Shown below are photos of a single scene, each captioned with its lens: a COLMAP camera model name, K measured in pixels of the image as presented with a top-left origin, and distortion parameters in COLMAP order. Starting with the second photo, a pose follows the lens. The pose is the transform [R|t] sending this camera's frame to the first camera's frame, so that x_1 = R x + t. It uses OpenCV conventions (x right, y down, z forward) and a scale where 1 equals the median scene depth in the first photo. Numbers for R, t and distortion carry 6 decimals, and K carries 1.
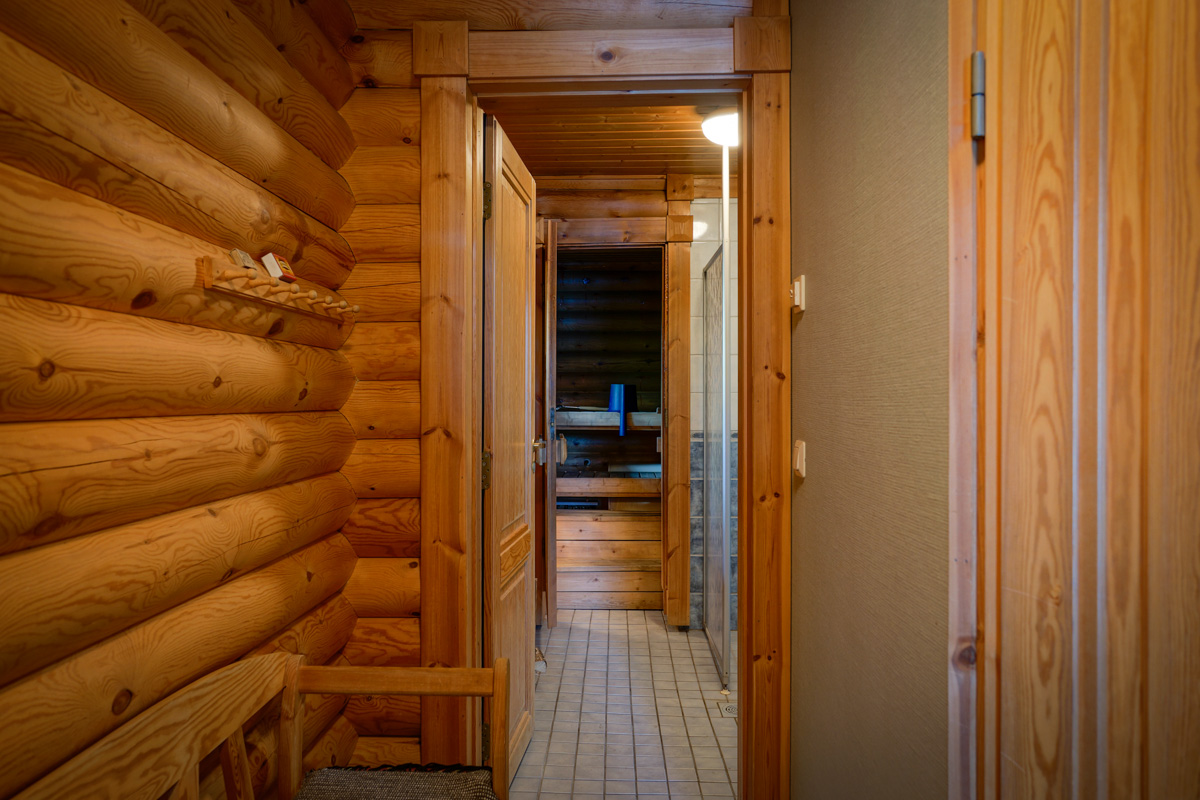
lens RADIAL K [[853.7, 0, 598.6], [0, 853.7, 398.9], [0, 0, 1]] dist [-0.000287, -0.000012]
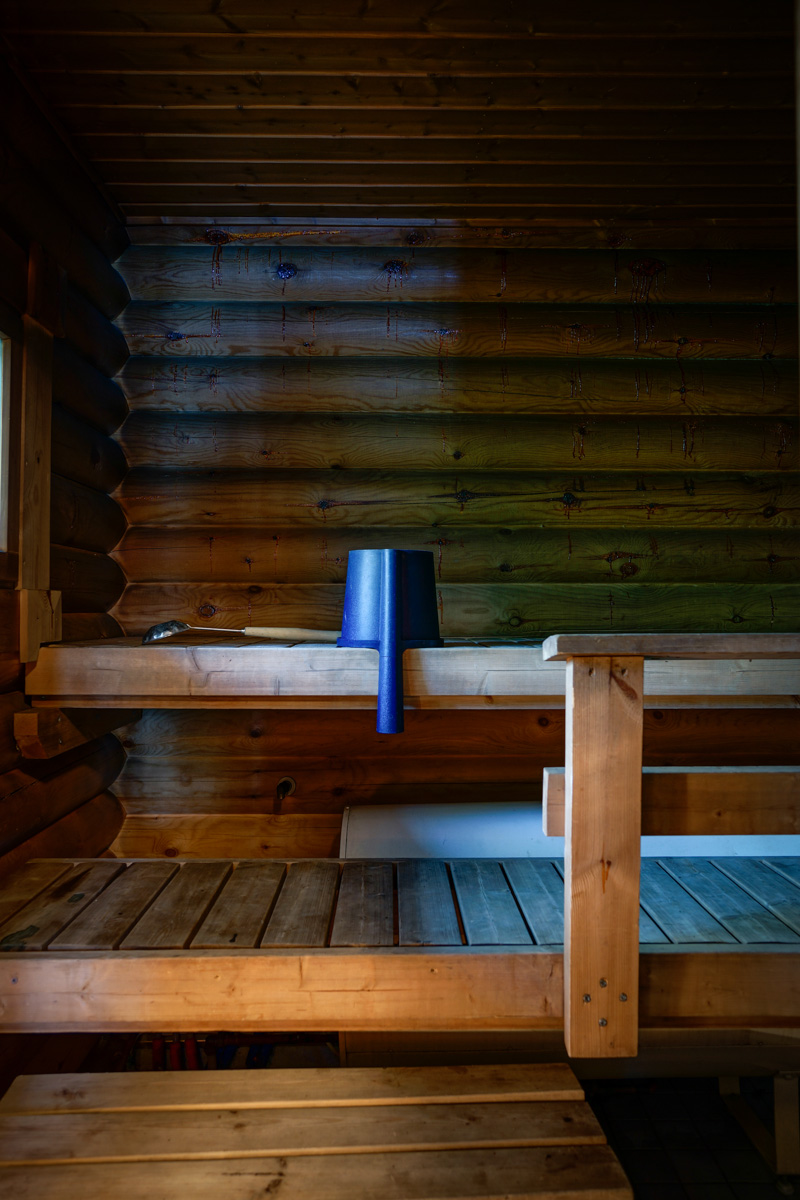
lens RADIAL K [[853.7, 0, 400.2], [0, 853.7, 602.6], [0, 0, 1]] dist [-0.000287, -0.000012]
pose [[0.999197, -0.001112, 0.040040, 0.020618], [0.001652, 0.999908, -0.013470, 0.004420], [-0.040022, 0.013525, 0.999107, 0.712076]]
